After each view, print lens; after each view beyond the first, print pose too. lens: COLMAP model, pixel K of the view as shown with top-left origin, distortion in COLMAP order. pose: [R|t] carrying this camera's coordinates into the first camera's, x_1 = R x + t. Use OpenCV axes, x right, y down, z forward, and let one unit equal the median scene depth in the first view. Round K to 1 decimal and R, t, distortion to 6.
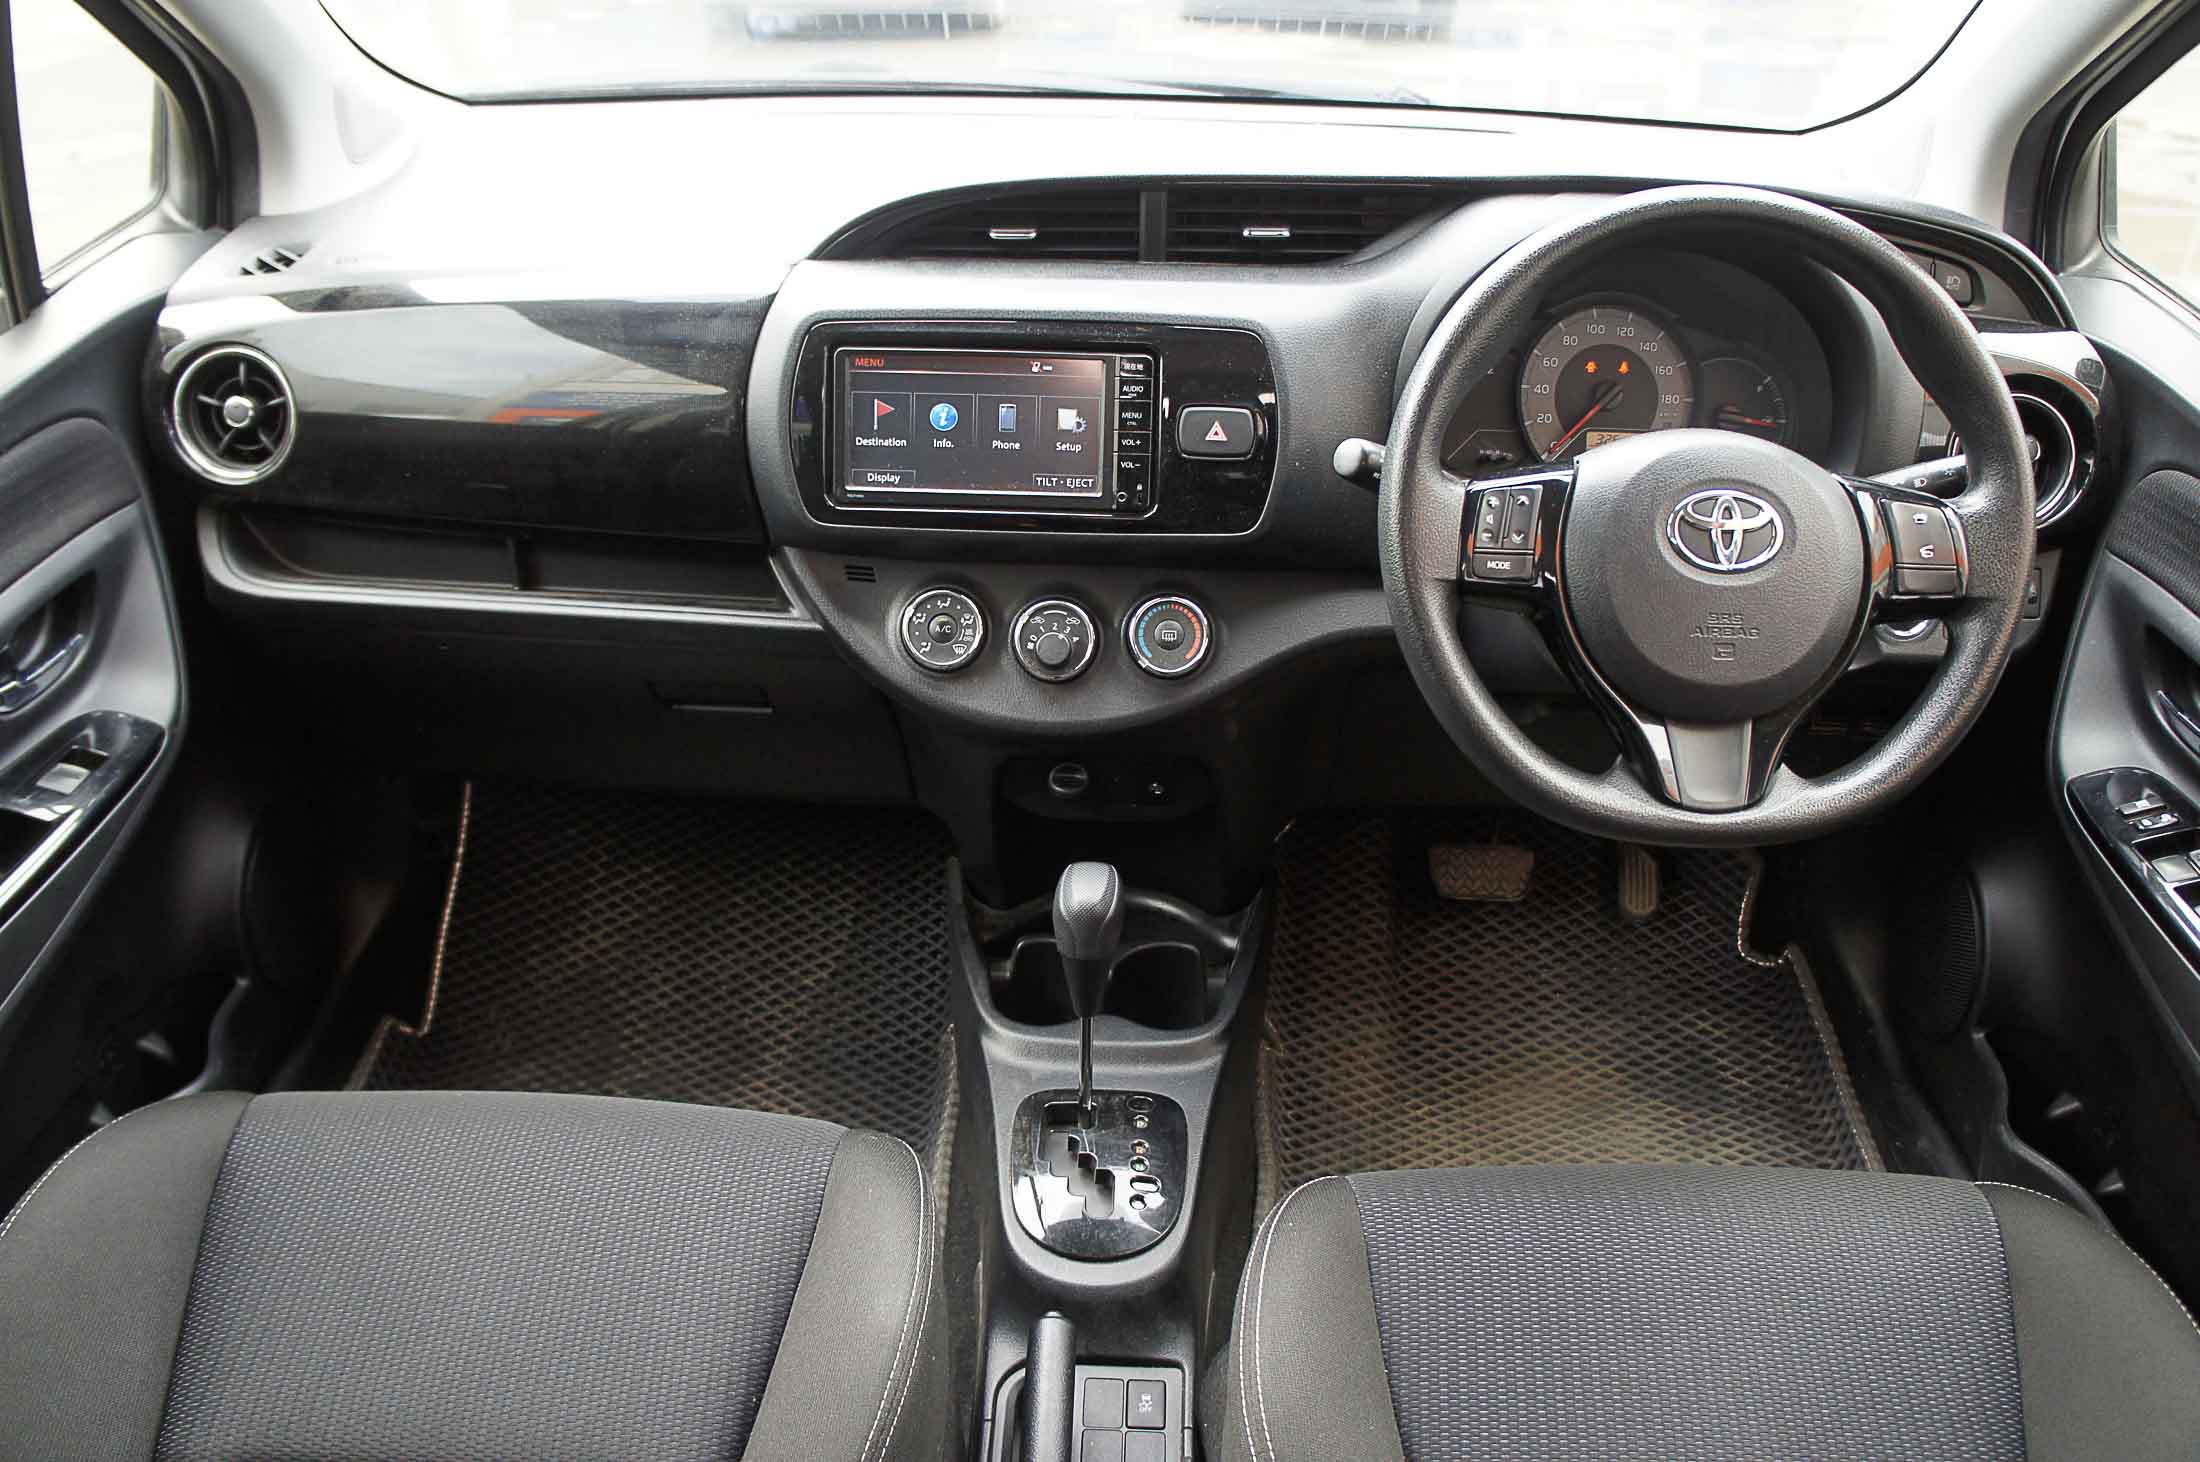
lens RADIAL K [[1701.1, 0, 1100.0], [0, 1701.1, 731.0], [0, 0, 1]] dist [-0.178206, 0.121521]
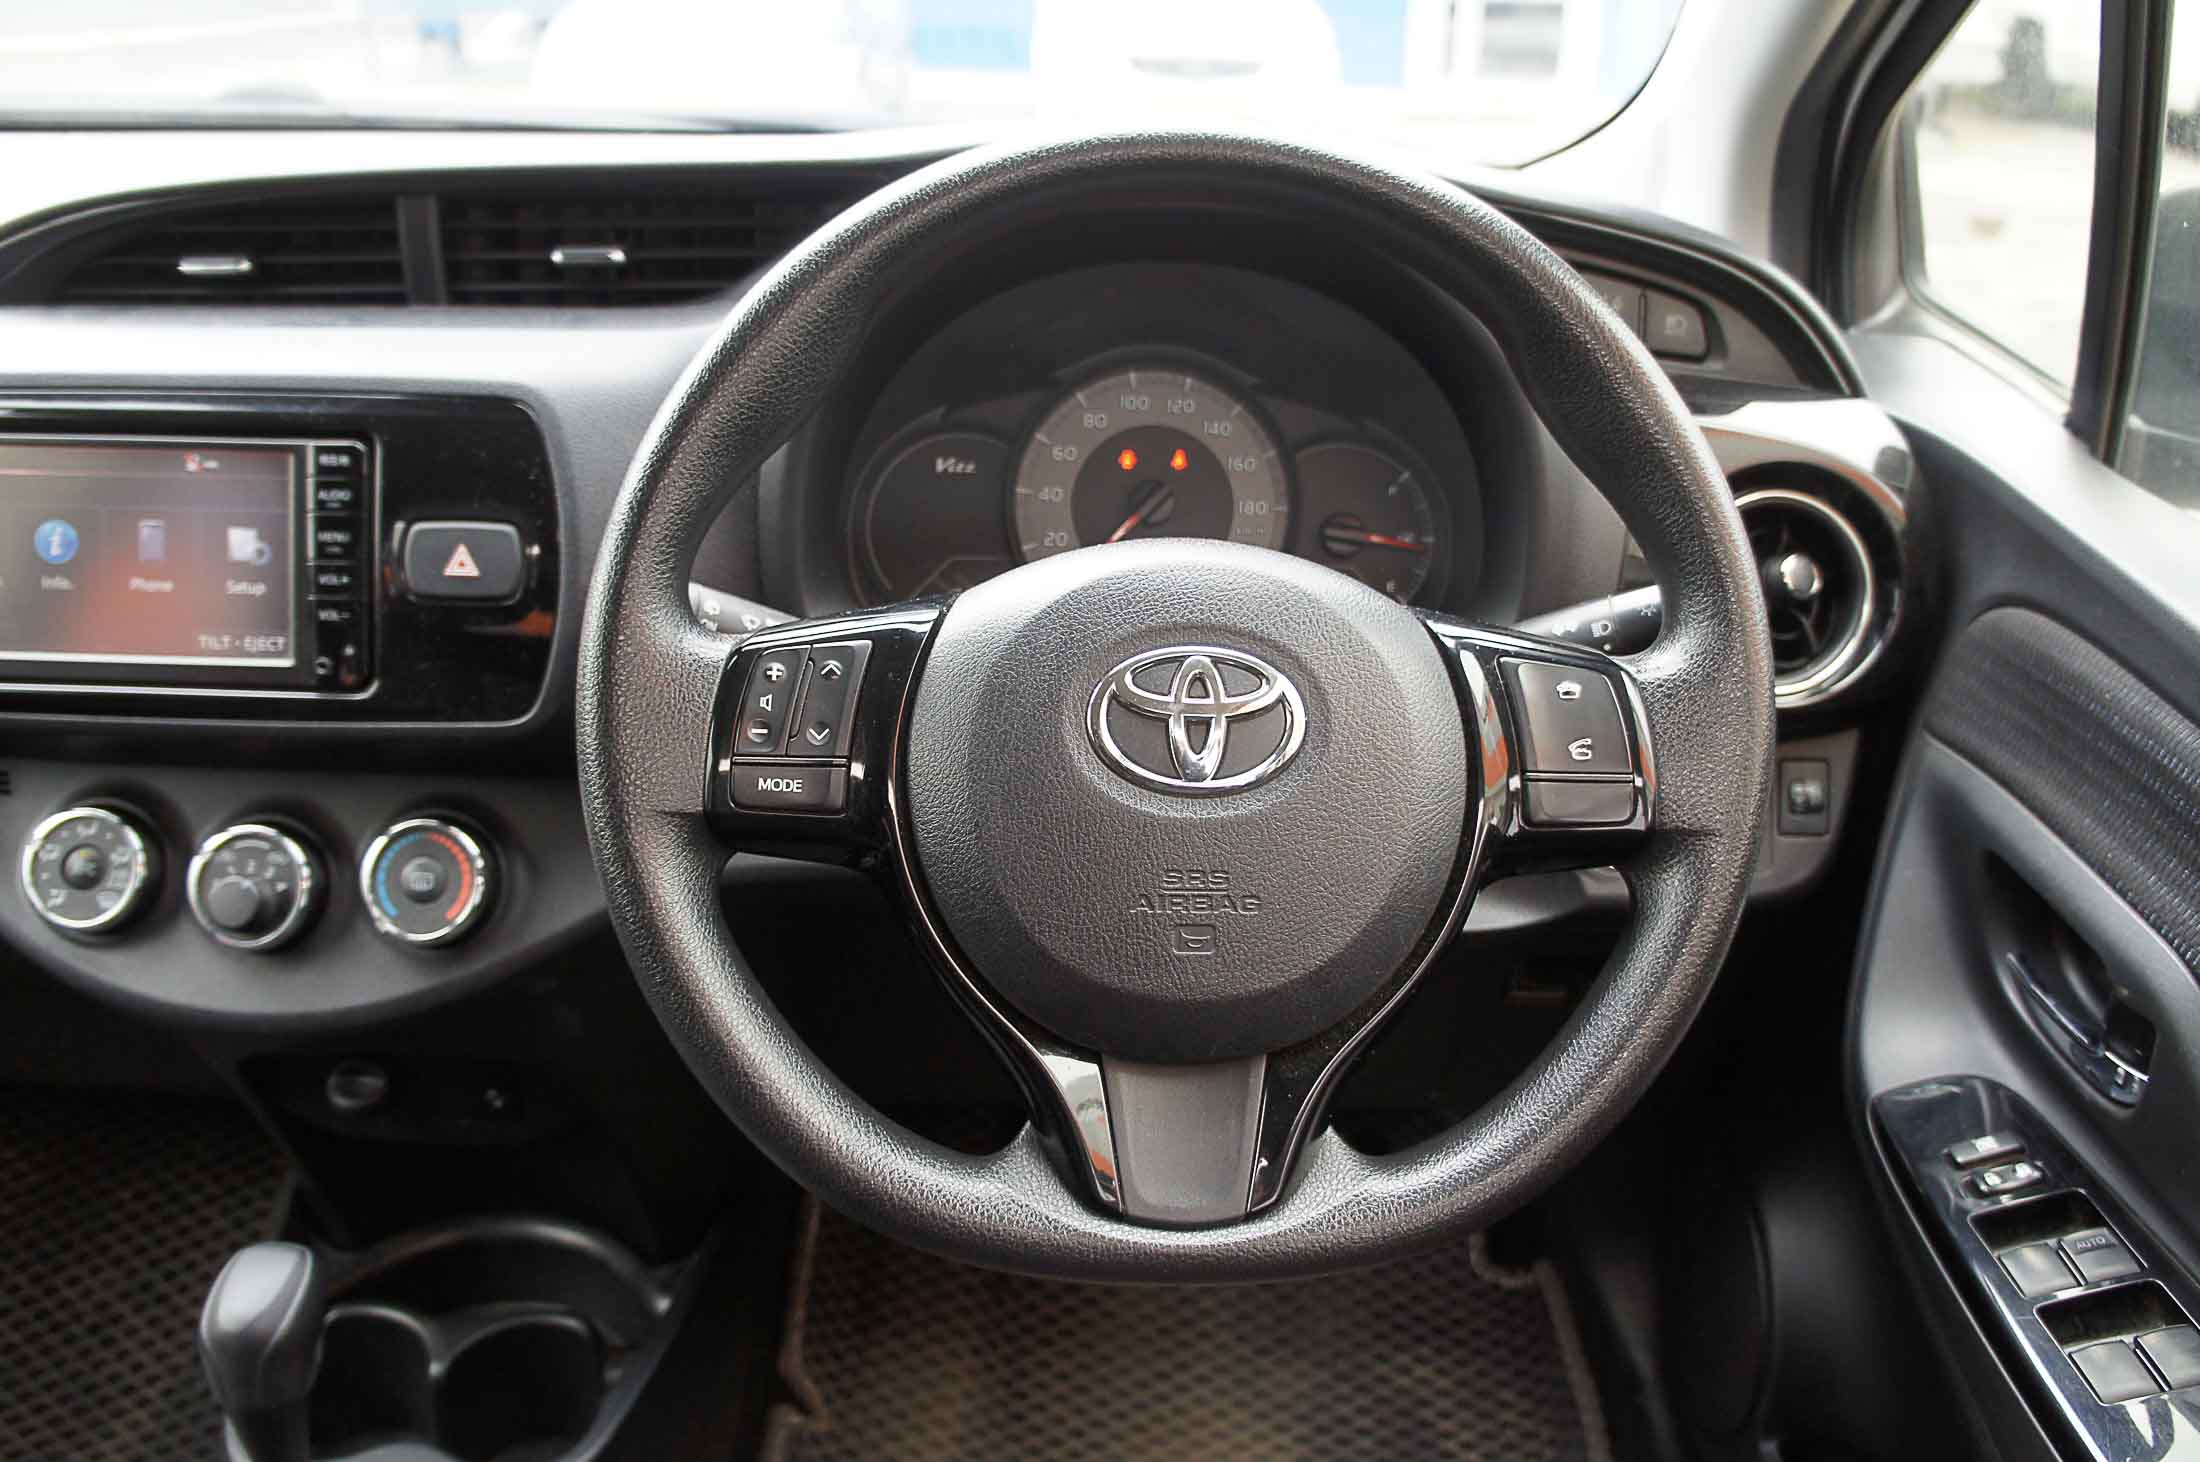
lens RADIAL K [[1689.3, 0, 1101.0], [0, 1689.3, 745.7], [0, 0, 1]] dist [-0.171489, 0.123428]
pose [[0.998816, -0.000858, 0.048650, 0.264974], [0.004912, 0.996514, -0.083277, -0.054395], [-0.048409, 0.083417, 0.995338, 0.369624]]
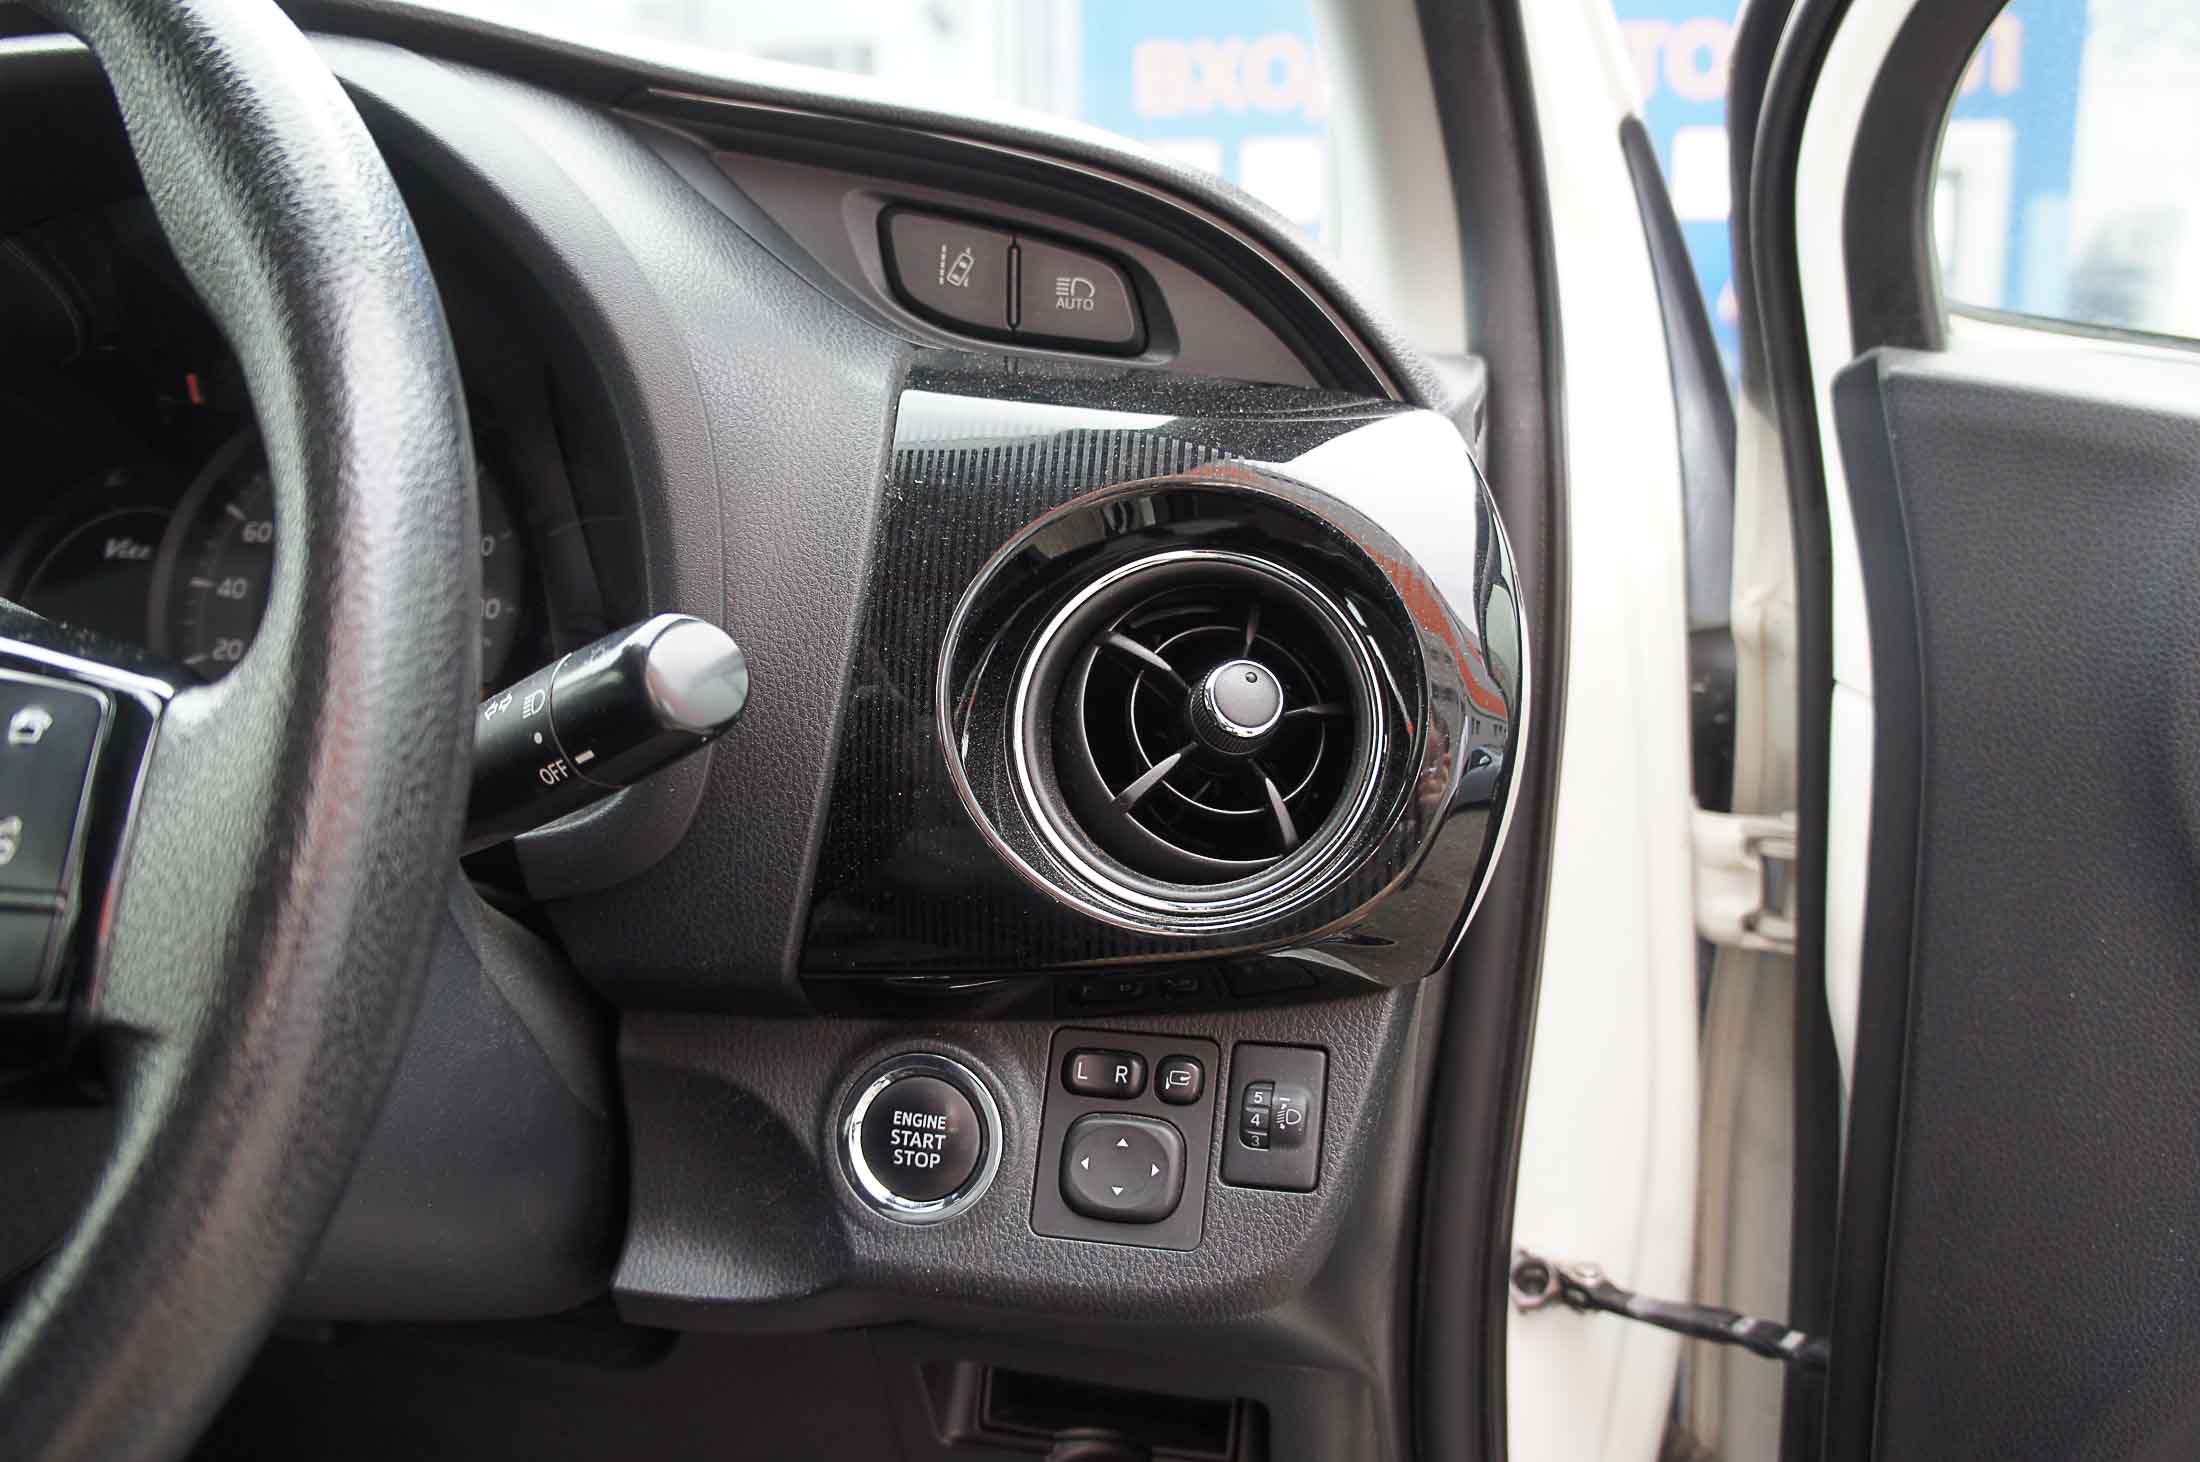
lens RADIAL K [[1689.3, 0, 1101.0], [0, 1689.3, 745.7], [0, 0, 1]] dist [-0.171489, 0.123428]
pose [[0.987172, 0.034731, -0.155839, 0.600861], [-0.075125, 0.962297, -0.261422, -0.067098], [0.140884, 0.269776, 0.952561, 0.649182]]
